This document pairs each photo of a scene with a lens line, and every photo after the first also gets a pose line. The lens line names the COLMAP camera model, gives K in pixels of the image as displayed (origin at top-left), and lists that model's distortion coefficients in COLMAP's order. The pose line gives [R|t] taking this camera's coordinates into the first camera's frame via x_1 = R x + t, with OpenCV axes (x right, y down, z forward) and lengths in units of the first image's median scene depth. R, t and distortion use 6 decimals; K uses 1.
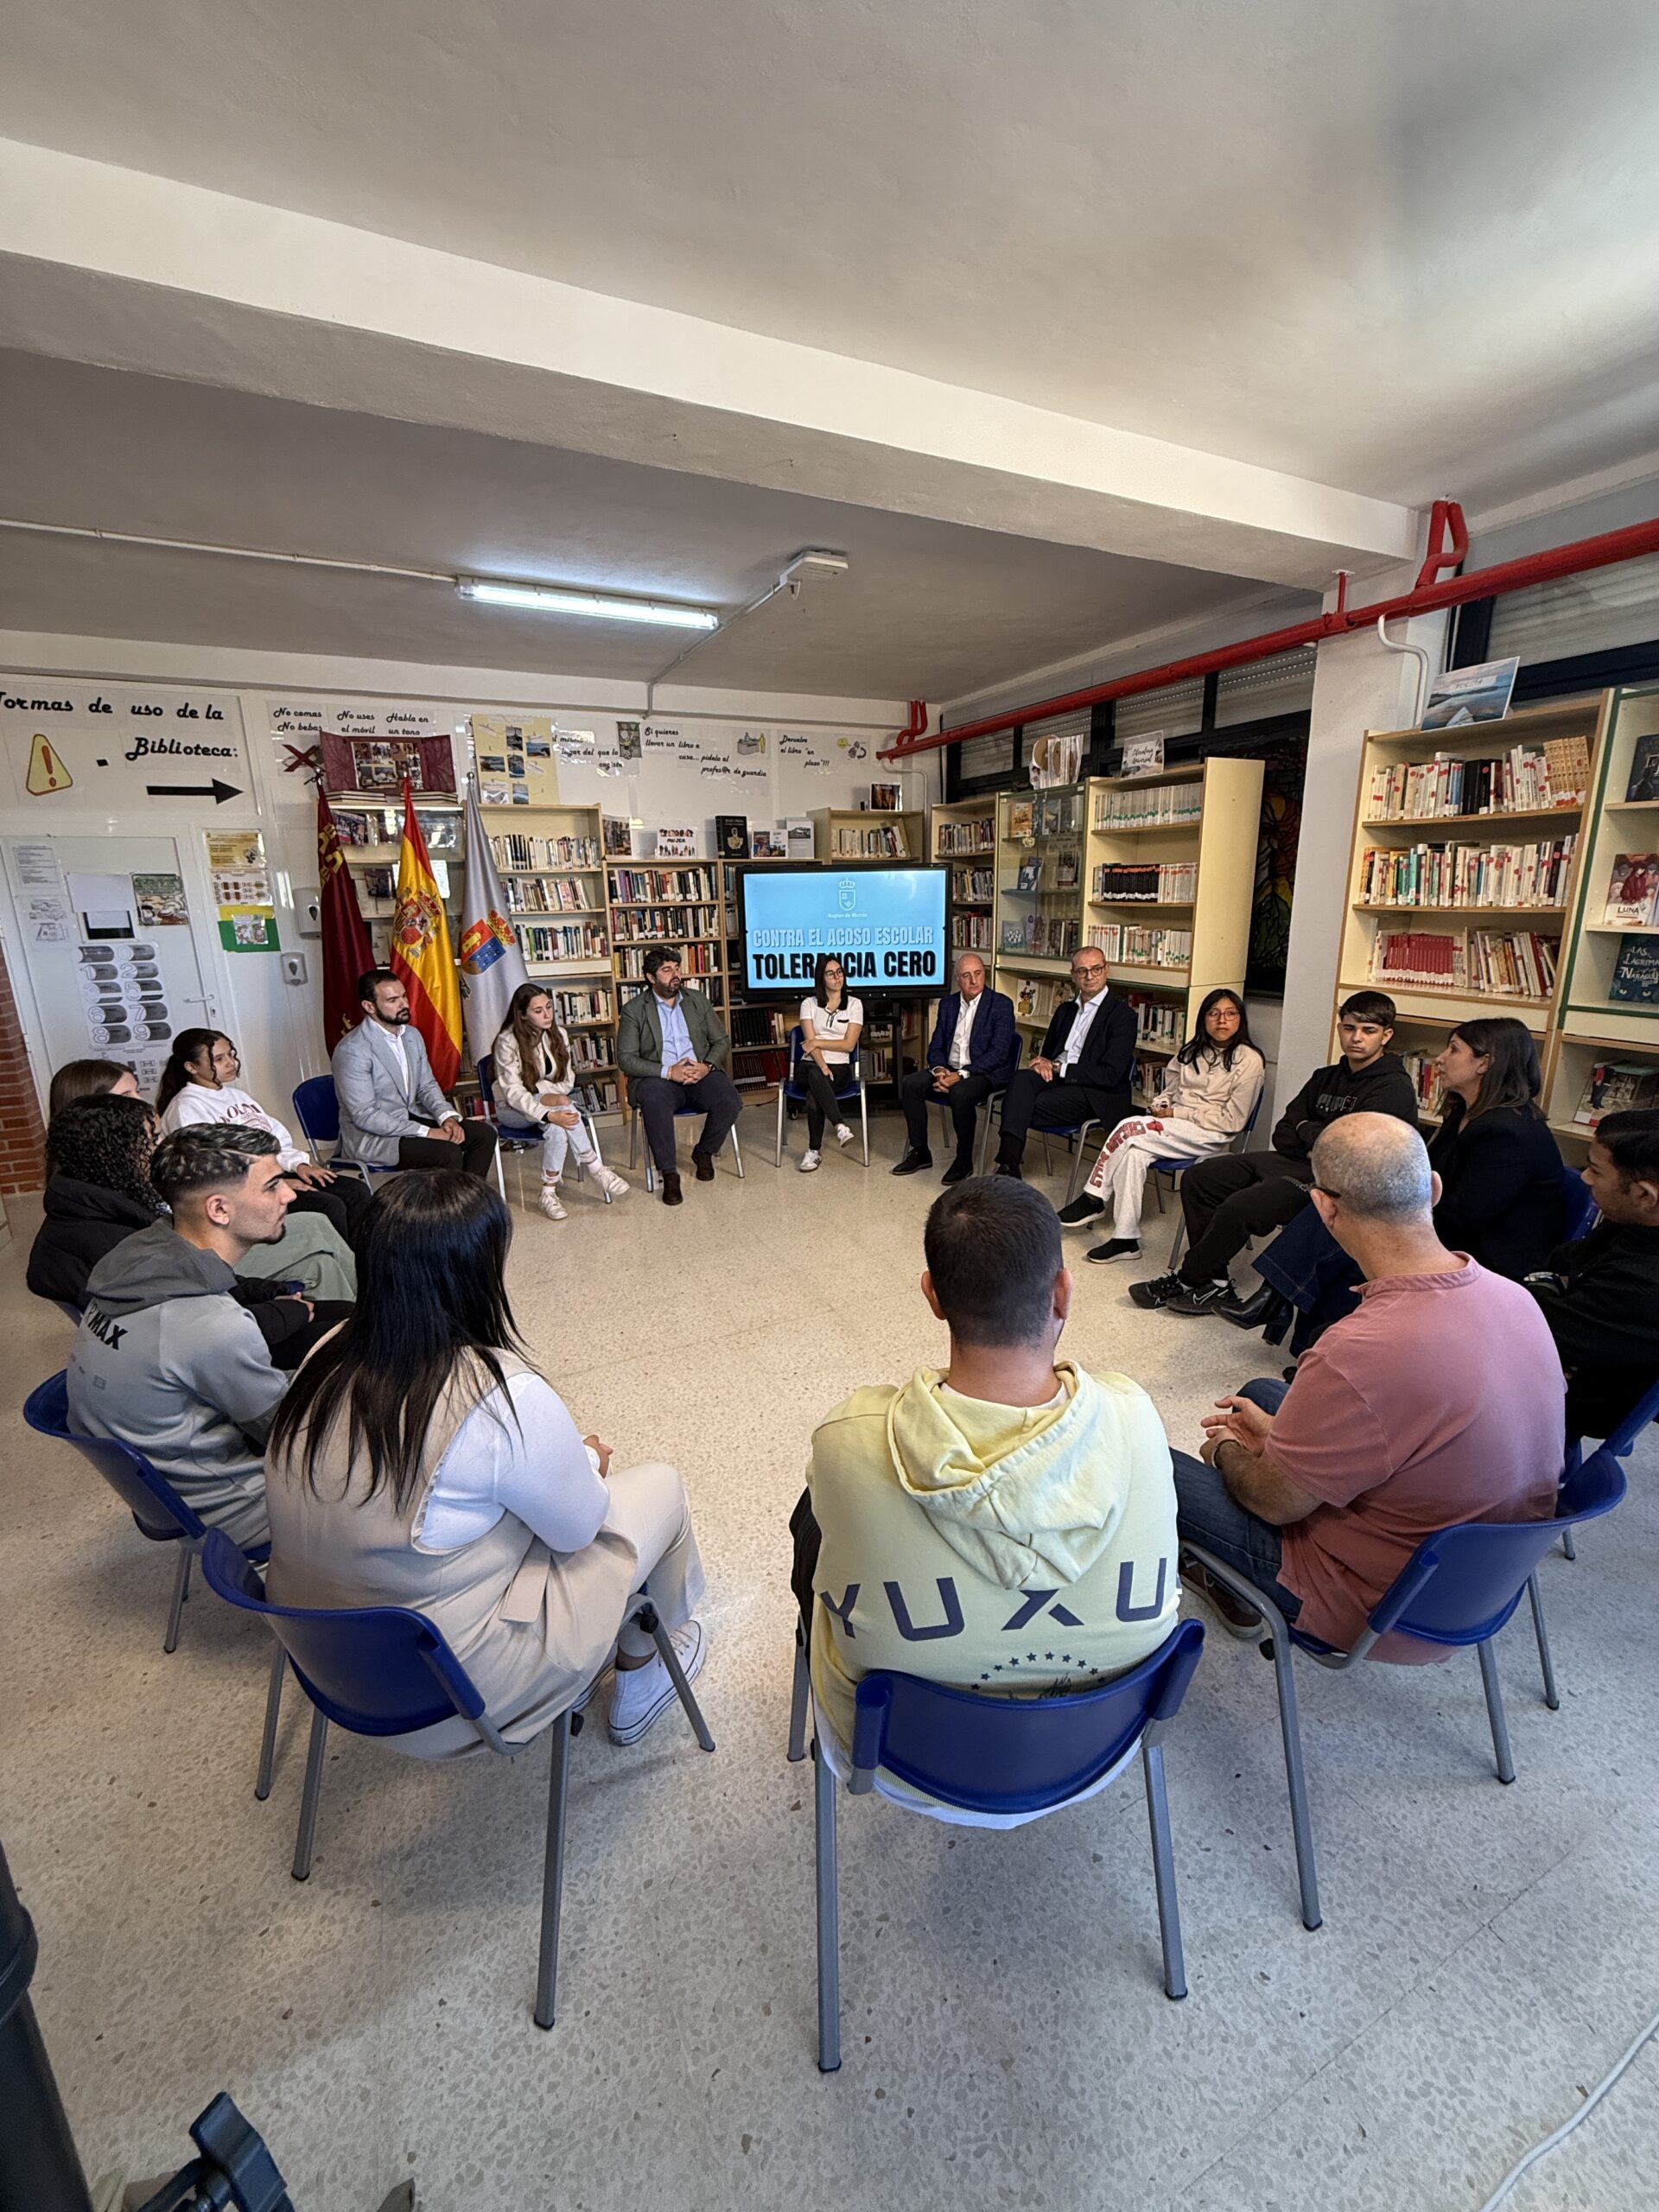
lens RADIAL K [[900.6, 0, 843.2], [0, 900.6, 1108.8], [0, 0, 1]] dist [-0.001871, 0.000736]
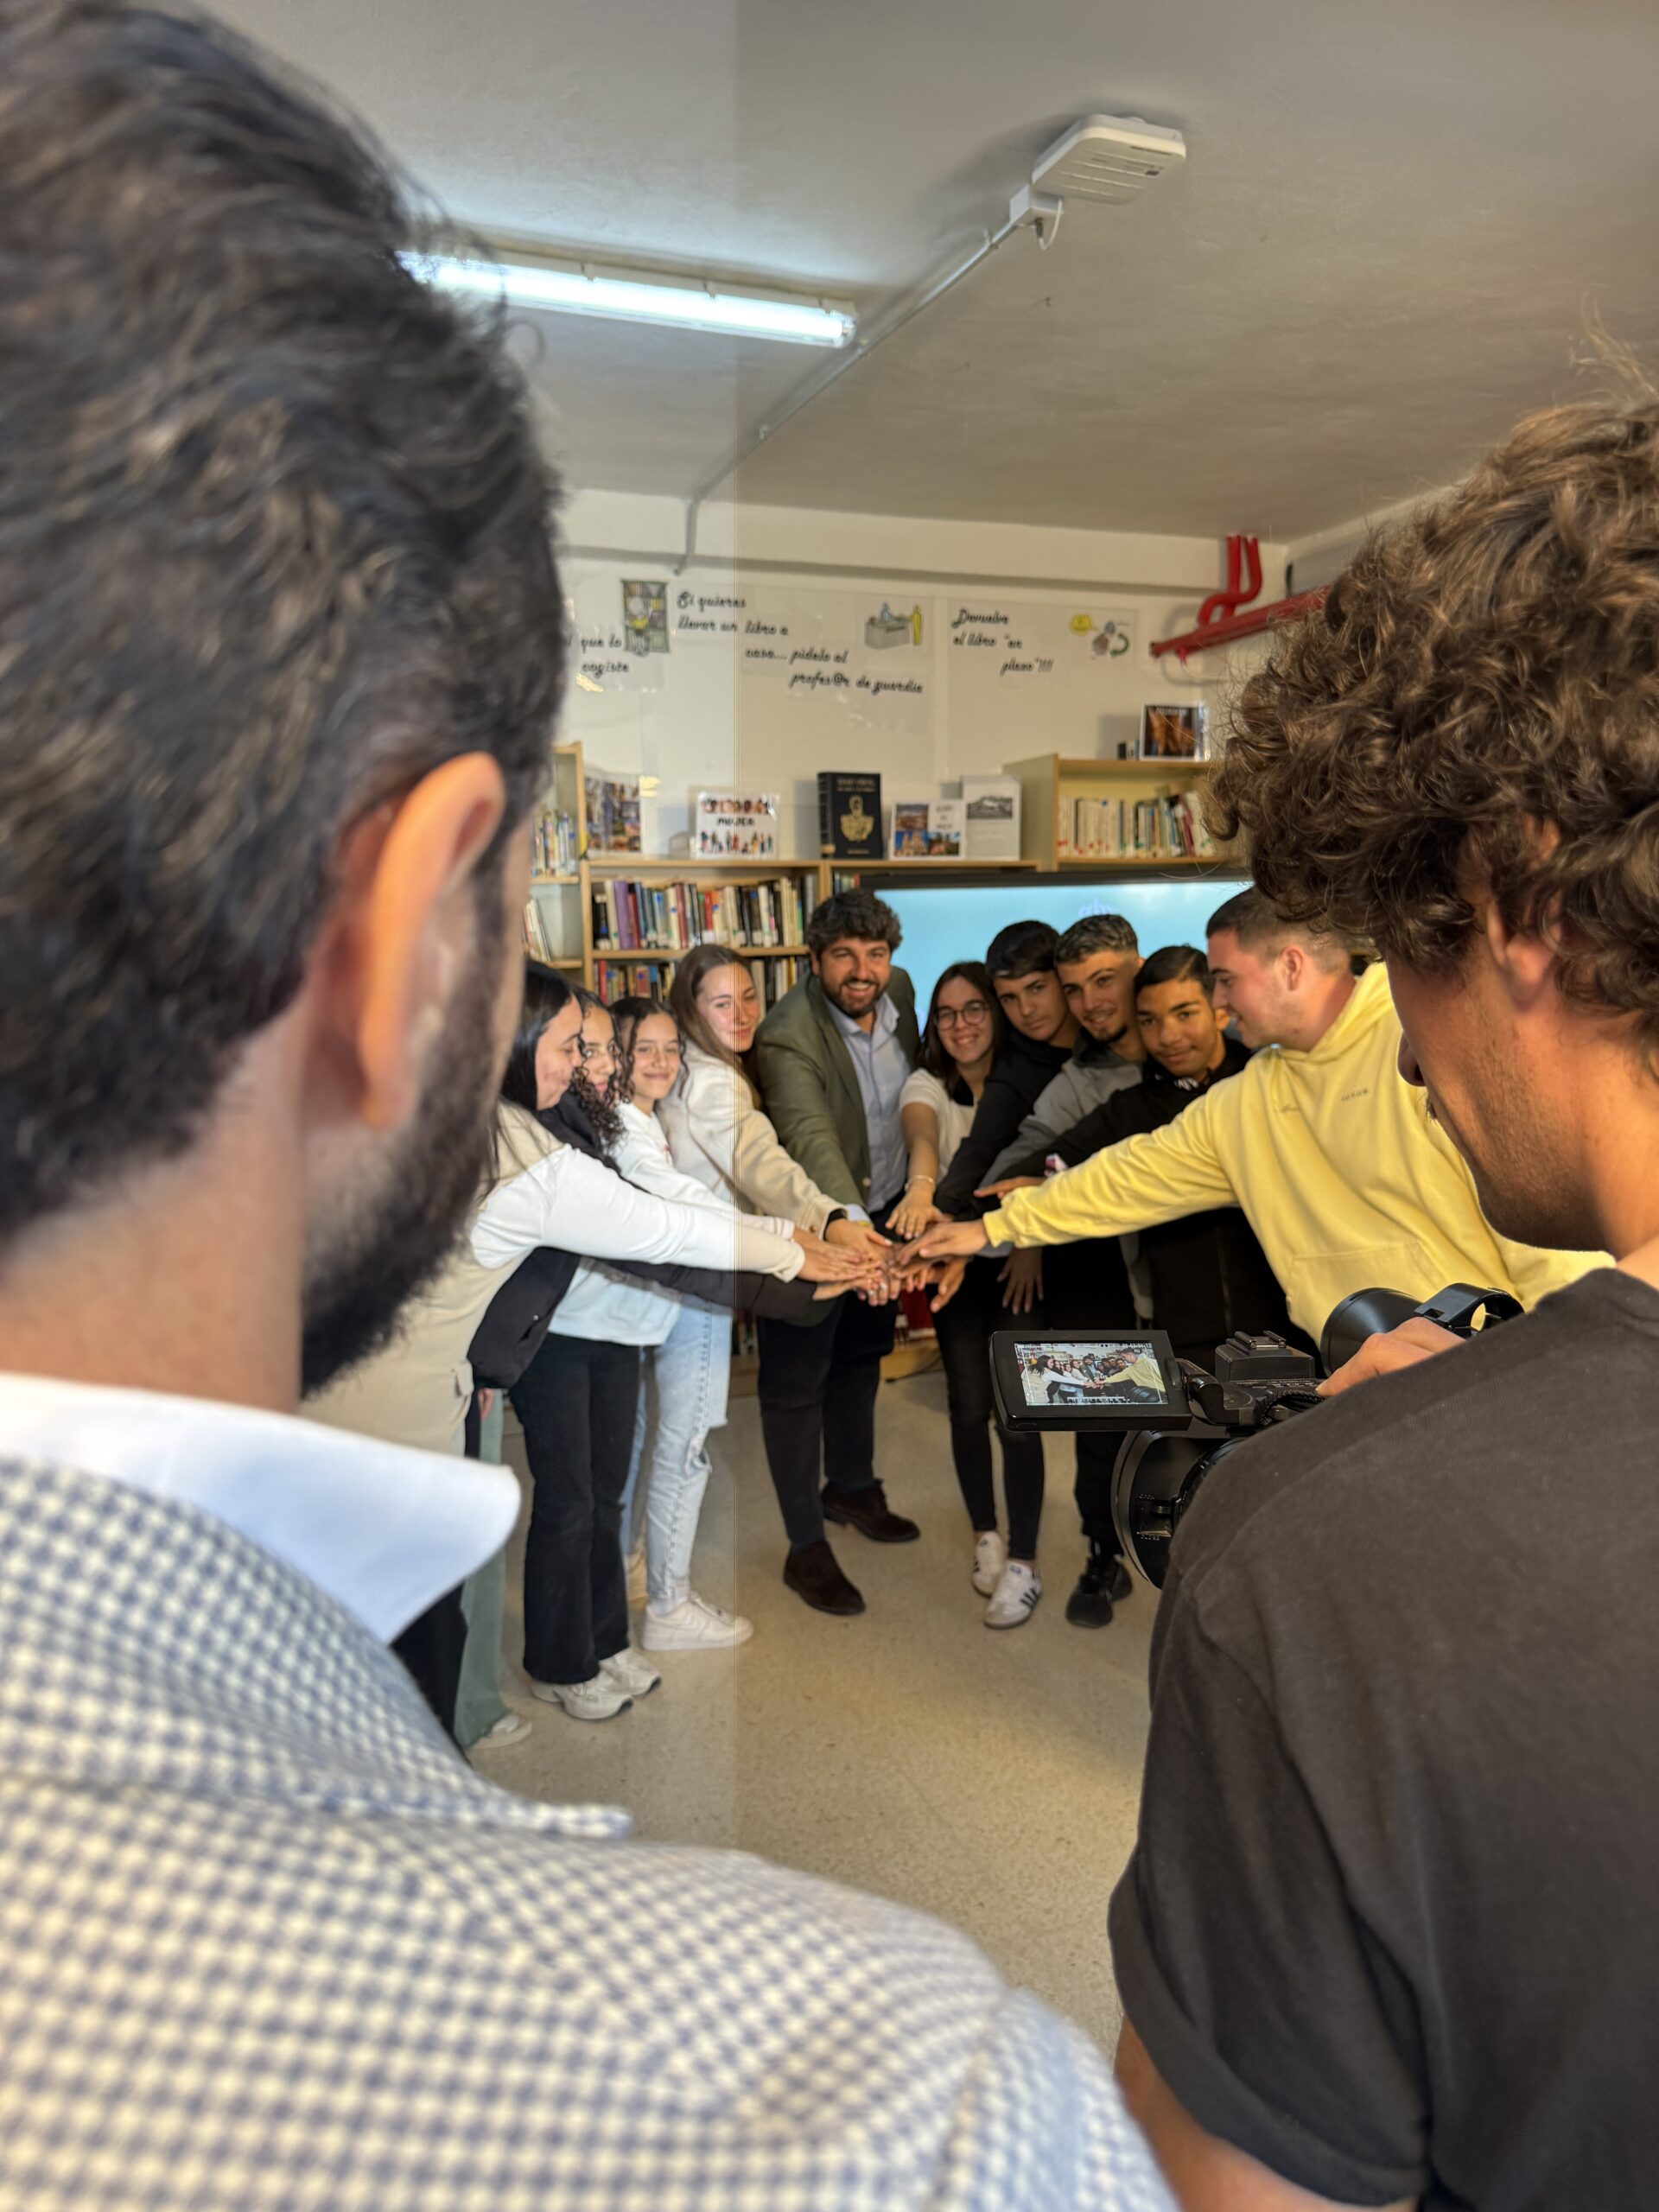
lens RADIAL K [[1593.0, 0, 855.3], [0, 1593.0, 1122.9], [0, 0, 1]] dist [0.059213, -0.065227]
pose [[0.995997, 0.014931, -0.088134, -0.051665], [-0.025010, 0.993121, -0.114394, -0.050163], [0.085820, 0.116140, 0.989518, 0.213854]]
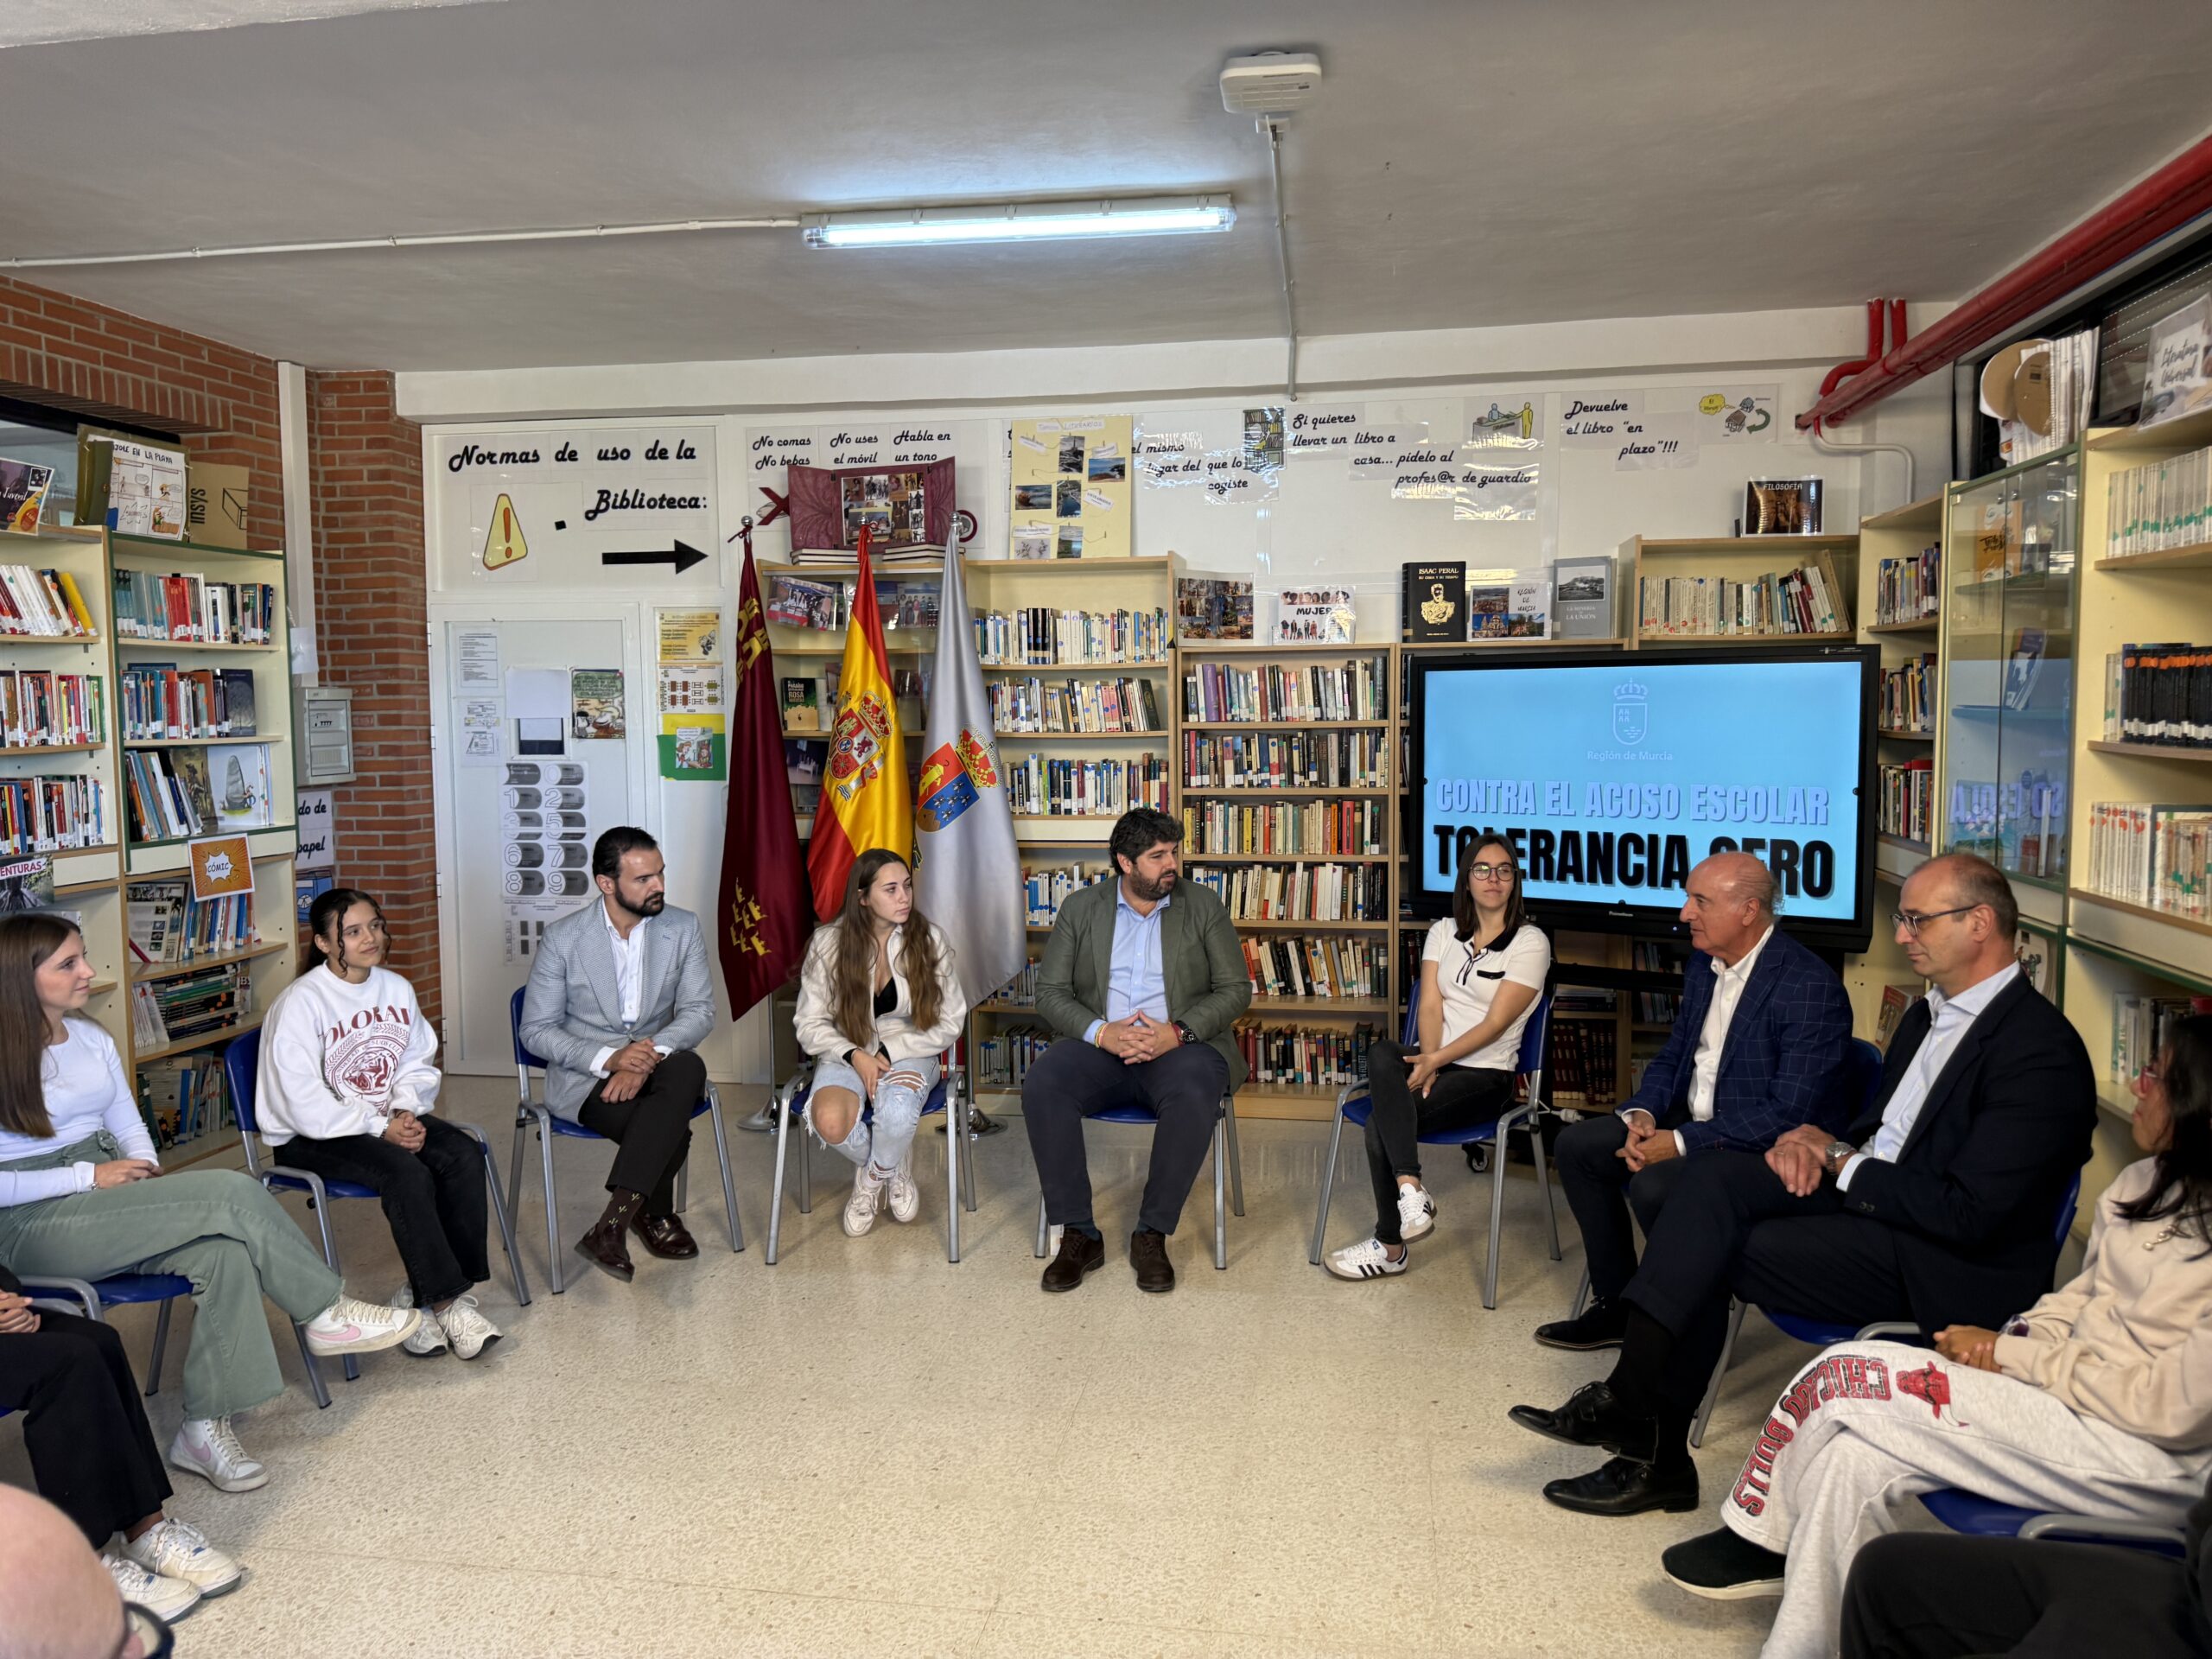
lens RADIAL K [[1593.0, 0, 1106.7], [0, 1593.0, 826.8], [0, 0, 1]] dist [0.059213, -0.065227]
pose [[0.808169, 0.058469, -0.586041, 0.316271], [-0.147905, 0.983320, -0.105859, -0.056442], [0.570076, 0.172231, 0.803337, 0.204285]]
